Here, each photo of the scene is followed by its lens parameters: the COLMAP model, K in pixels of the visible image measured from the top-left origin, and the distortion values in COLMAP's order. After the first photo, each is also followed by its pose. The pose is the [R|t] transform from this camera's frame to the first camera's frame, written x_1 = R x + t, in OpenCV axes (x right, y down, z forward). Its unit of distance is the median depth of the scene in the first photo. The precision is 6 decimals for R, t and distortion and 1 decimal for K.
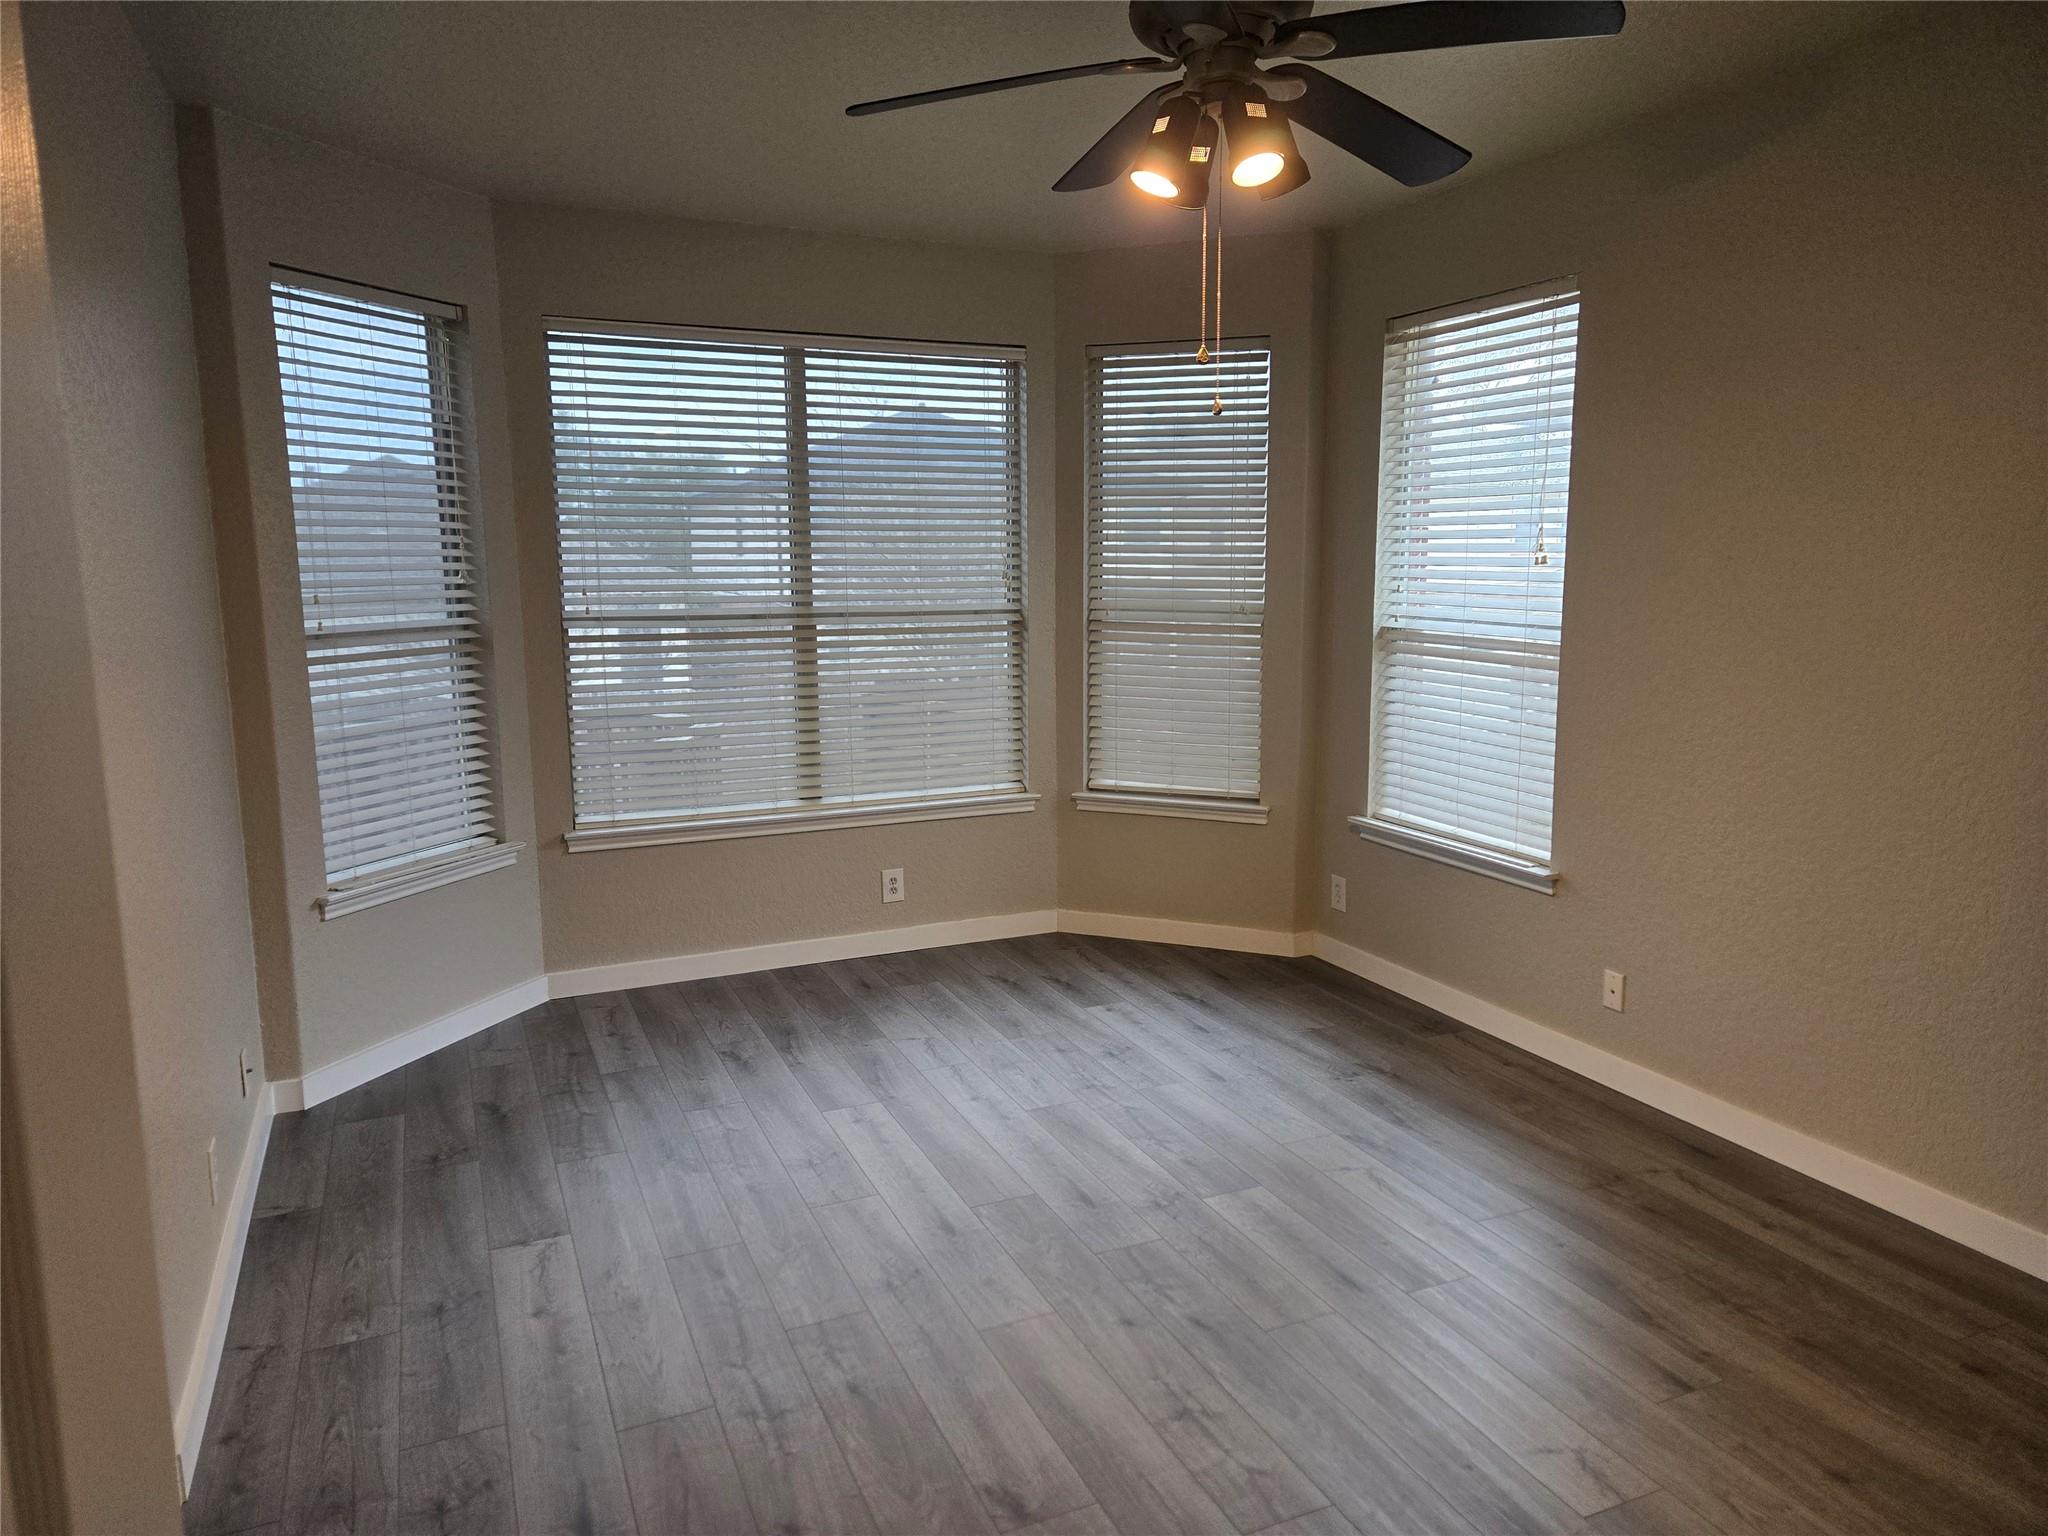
lens RADIAL K [[1362.4, 0, 1021.8], [0, 1362.4, 754.4], [0, 0, 1]] dist [0.054686, -0.040723]
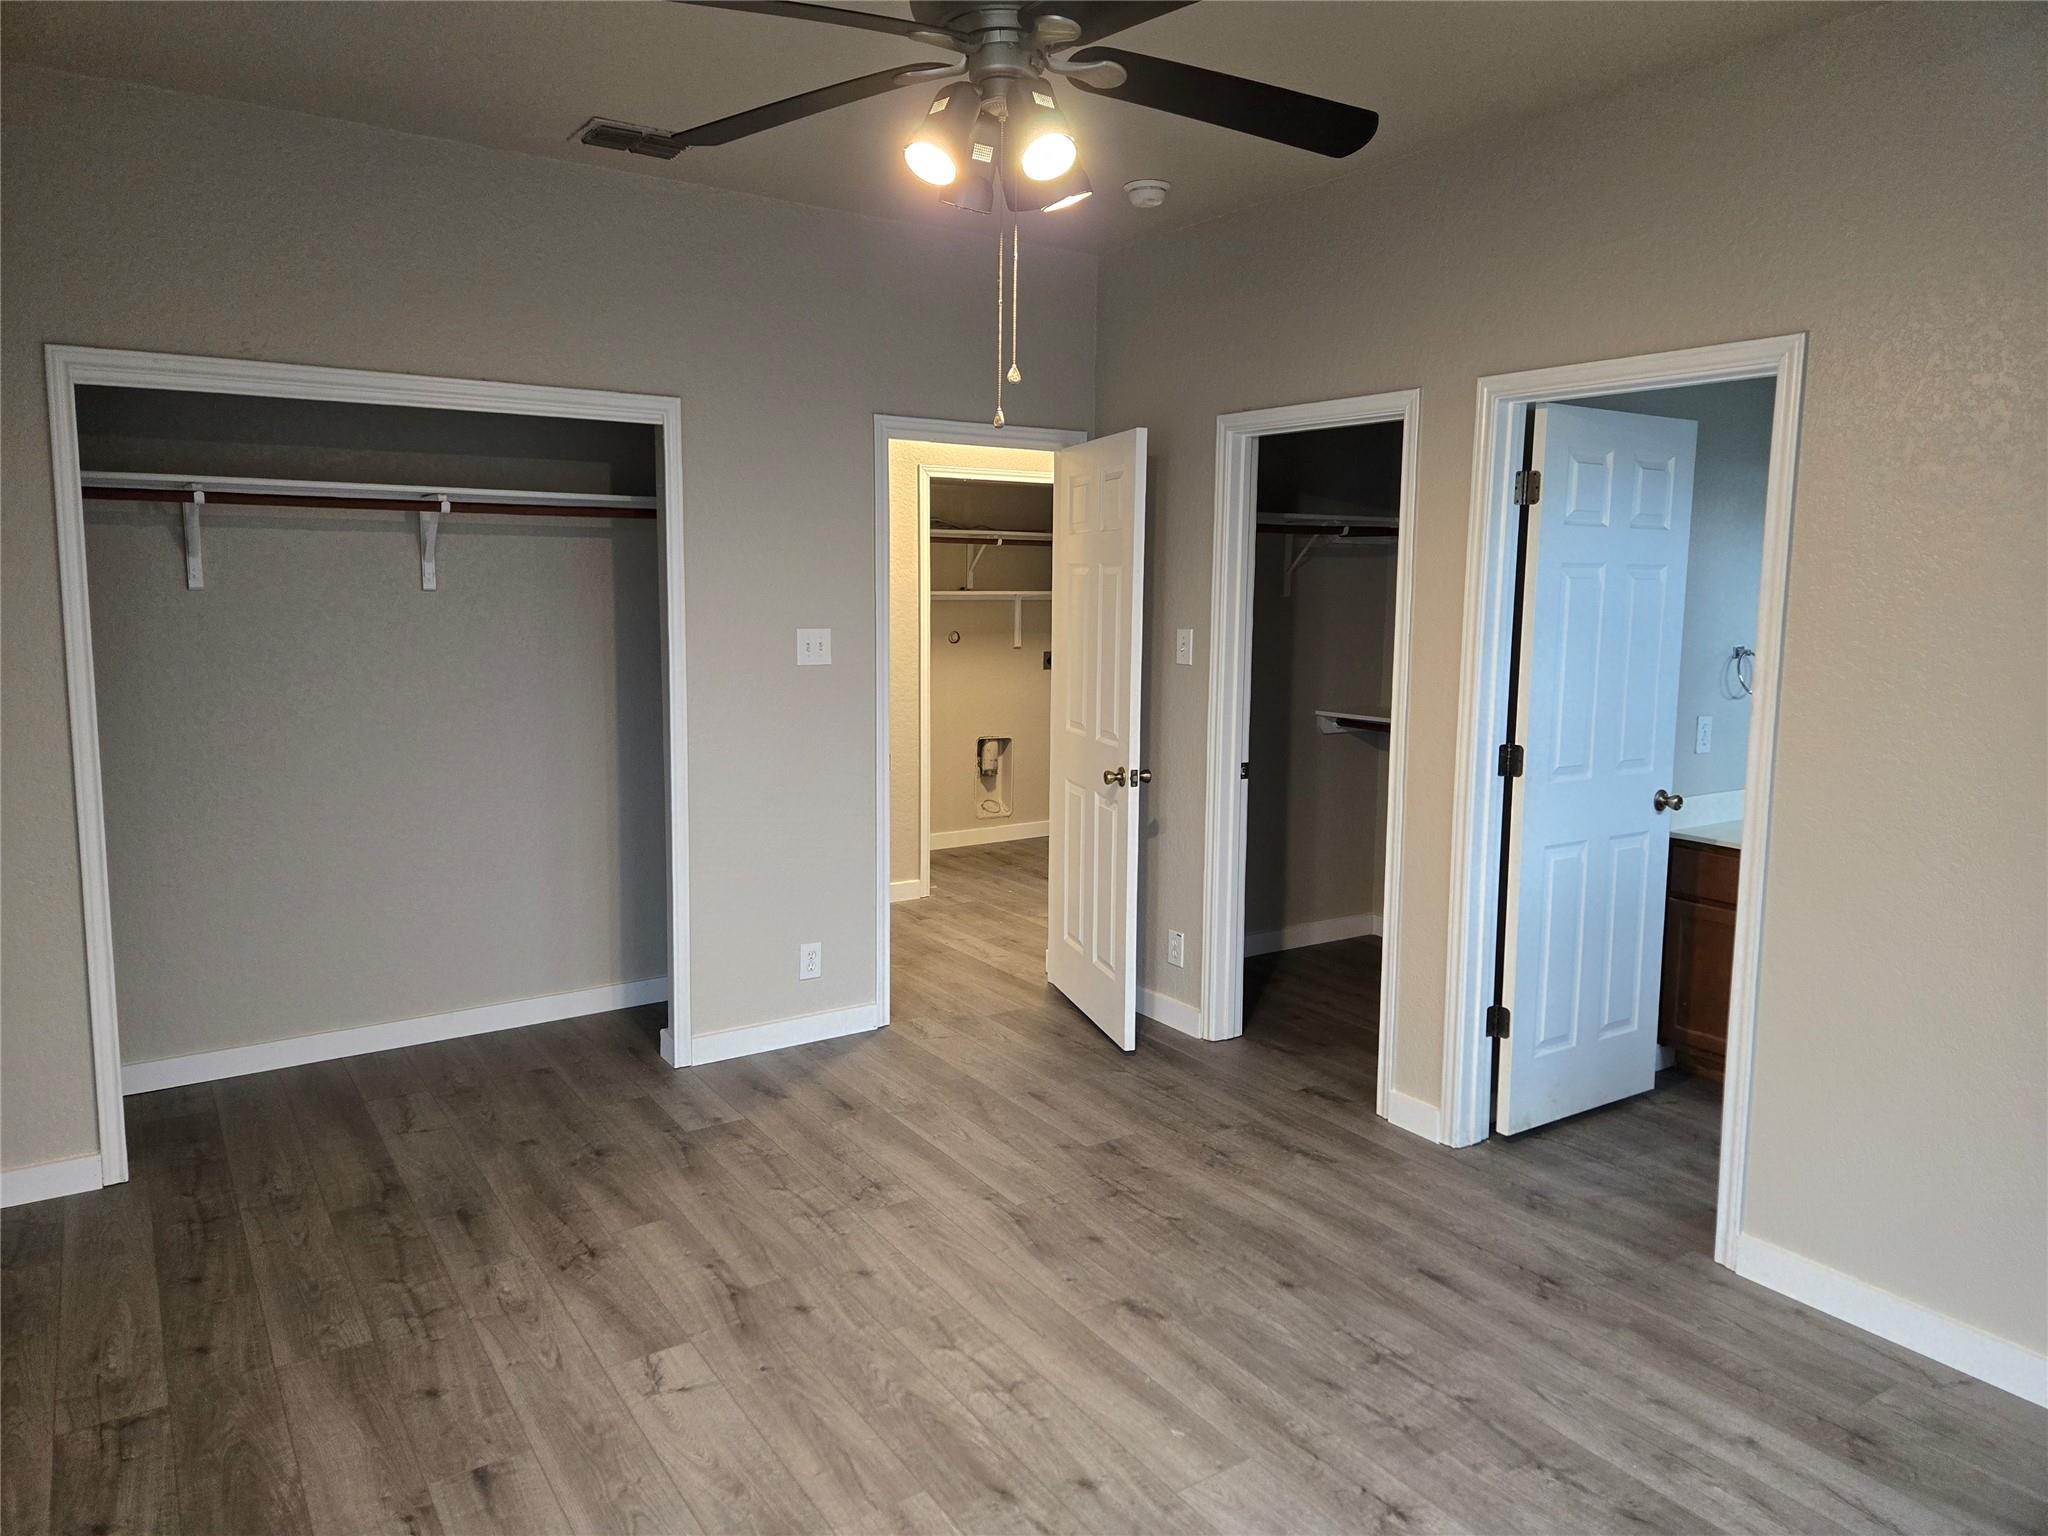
lens RADIAL K [[1362.4, 0, 1021.8], [0, 1362.4, 754.4], [0, 0, 1]] dist [0.054686, -0.040723]
pose [[-0.984636, 0.020179, -0.173447, 0.284580], [-0.026958, 0.963825, 0.265169, -0.269537], [0.172523, 0.265771, -0.948473, 1.881615]]
